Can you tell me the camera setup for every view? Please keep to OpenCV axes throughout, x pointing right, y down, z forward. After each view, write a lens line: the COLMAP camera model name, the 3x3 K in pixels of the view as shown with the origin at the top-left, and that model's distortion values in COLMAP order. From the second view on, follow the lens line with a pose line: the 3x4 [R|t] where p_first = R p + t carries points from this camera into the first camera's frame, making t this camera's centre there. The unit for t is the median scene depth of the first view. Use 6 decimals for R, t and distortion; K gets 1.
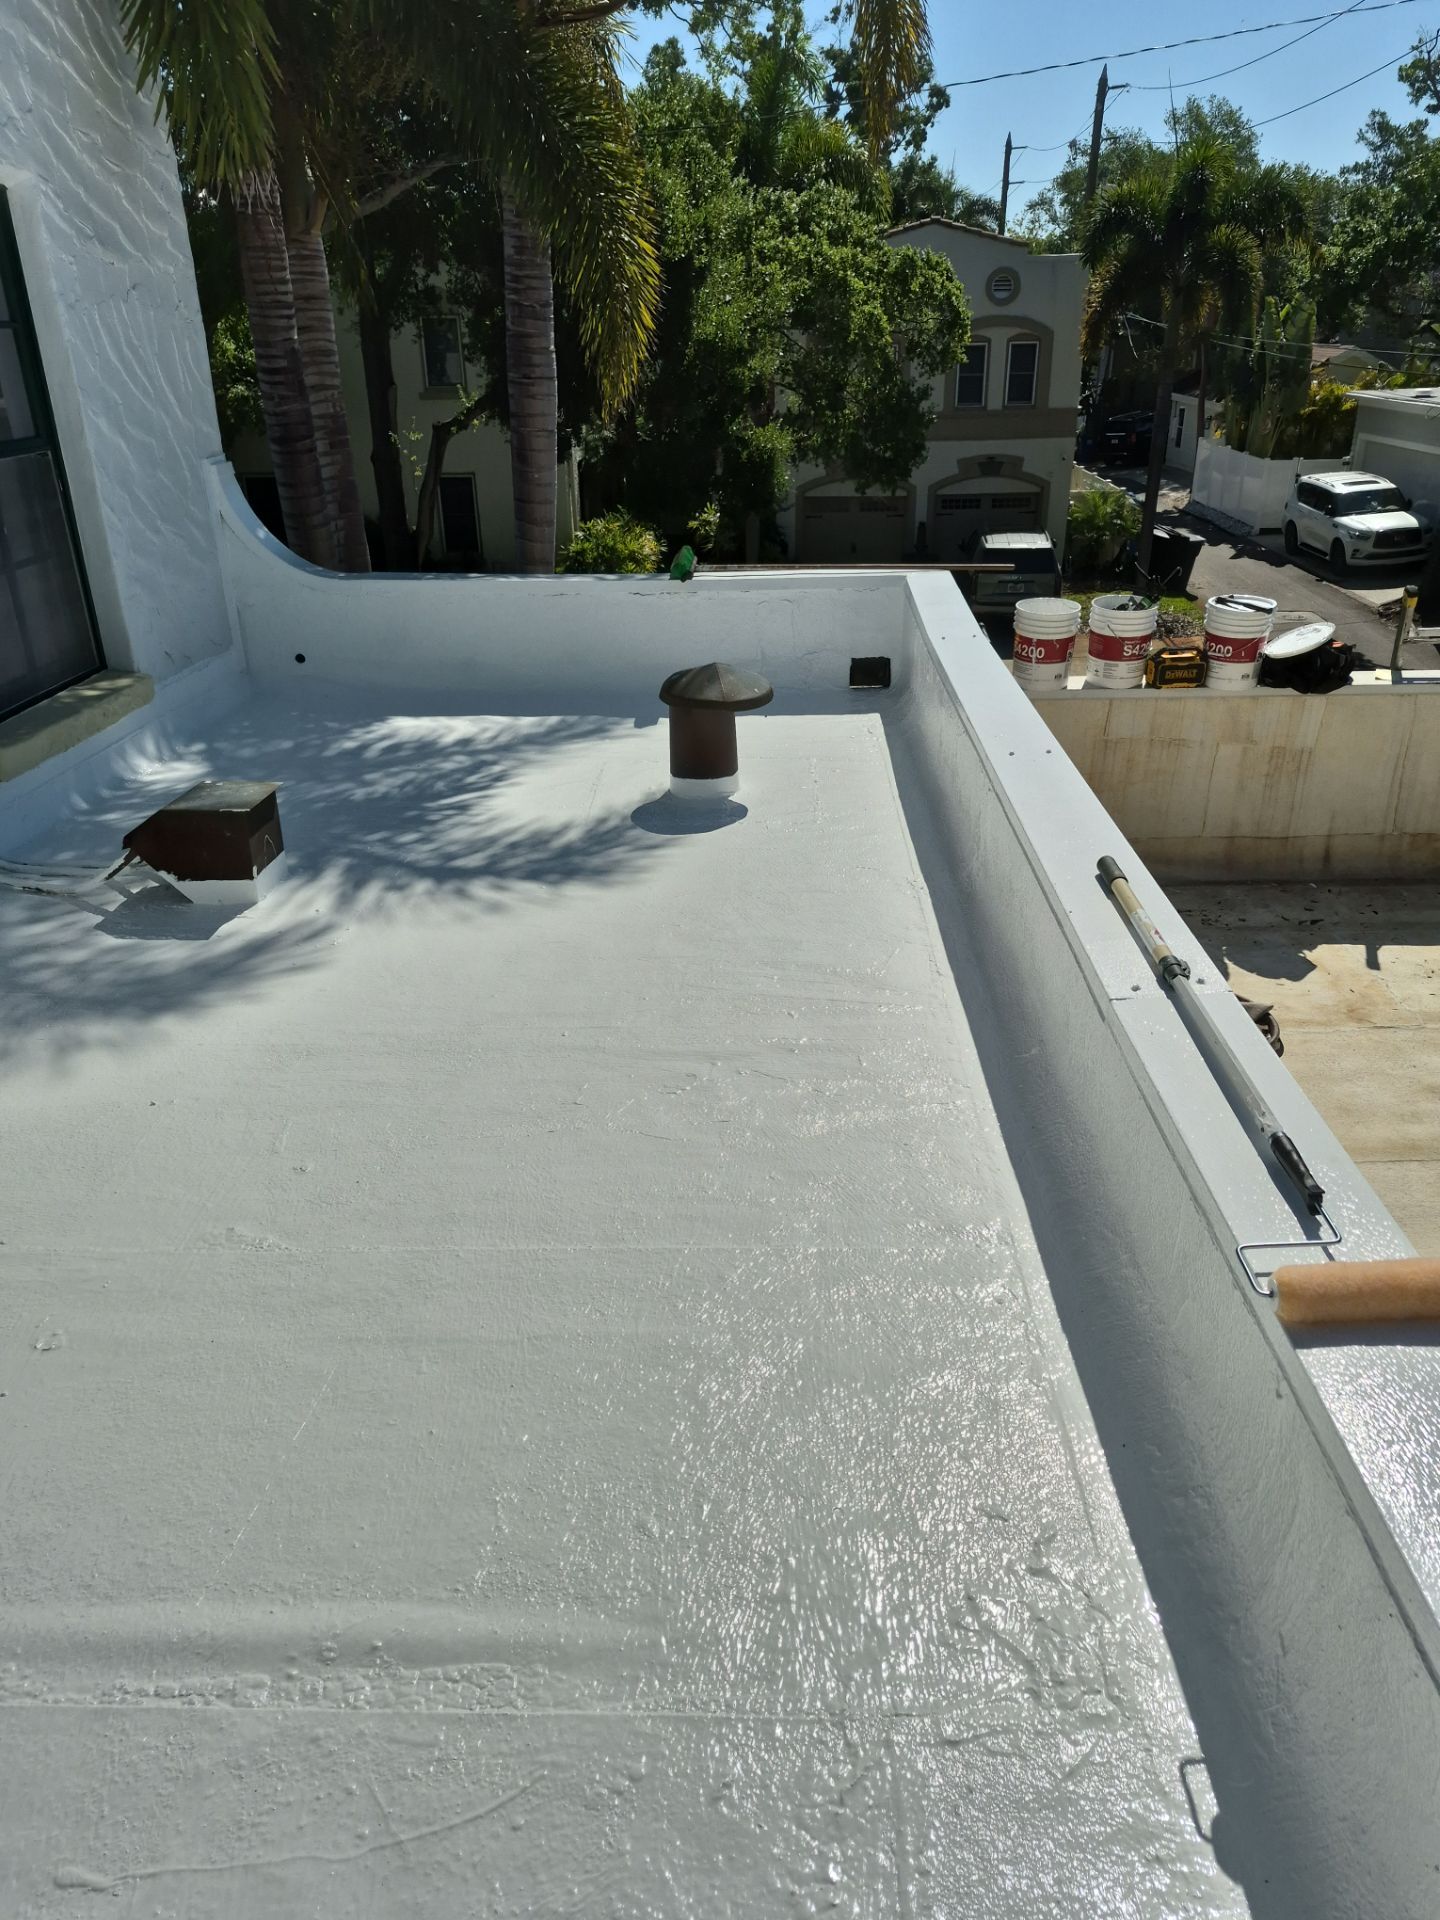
lens RADIAL K [[1366.0, 0, 719.1], [0, 1366.0, 990.3], [0, 0, 1]] dist [0.071991, -0.054887]
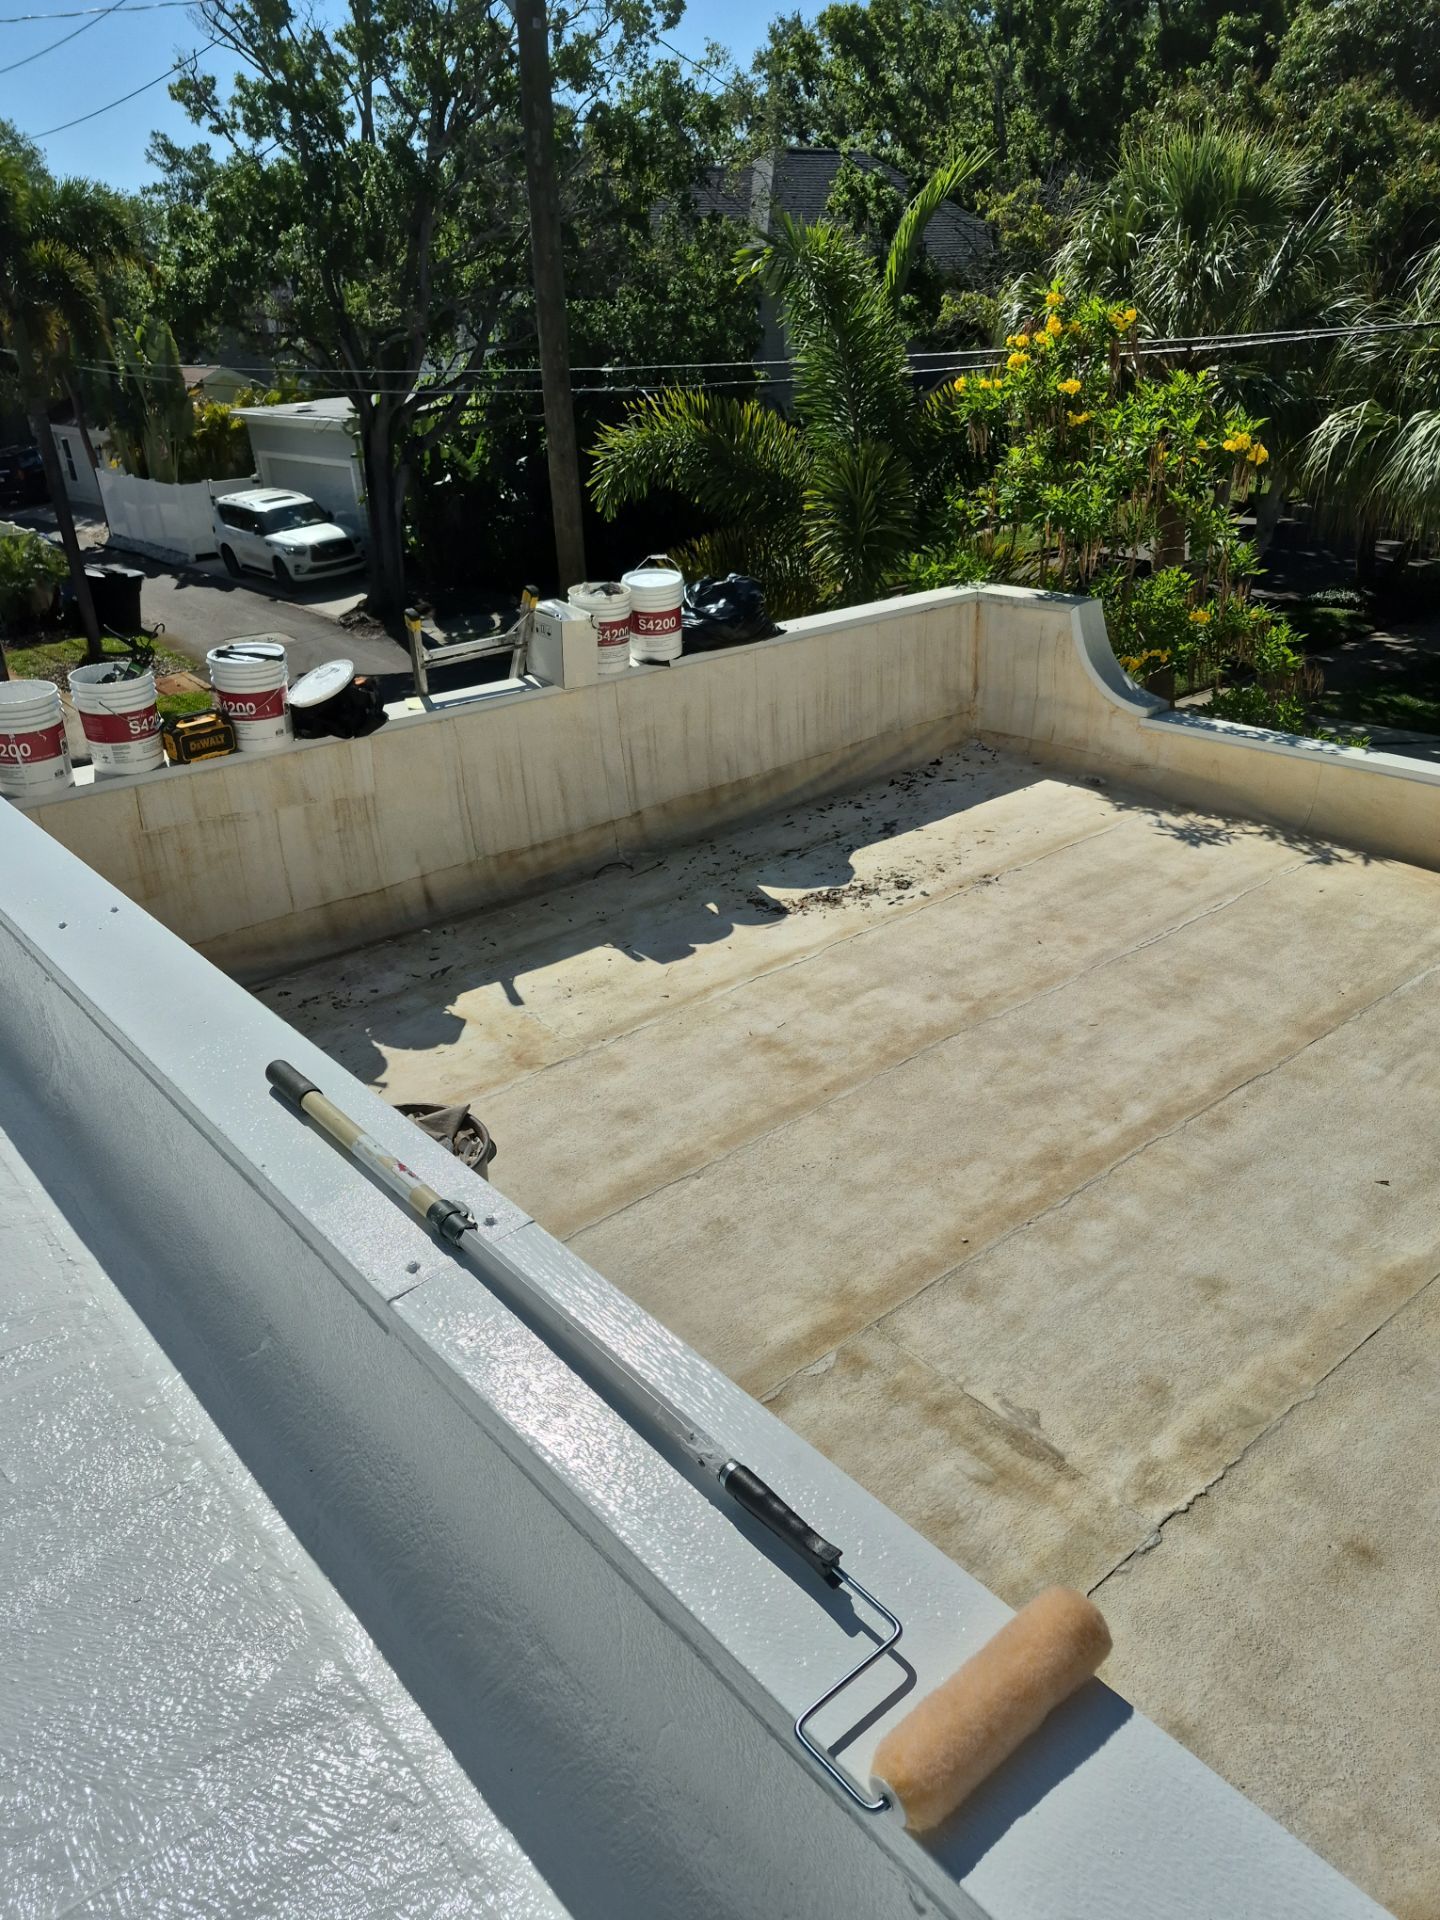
lens RADIAL K [[1328.8, 0, 659.9], [0, 1328.8, 918.1], [0, 0, 1]] dist [0.082556, -0.064956]
pose [[0.755620, -0.290316, 0.587159, 0.026547], [0.317943, 0.946290, 0.058721, -0.087851], [-0.572670, 0.142313, 0.807339, 0.186232]]
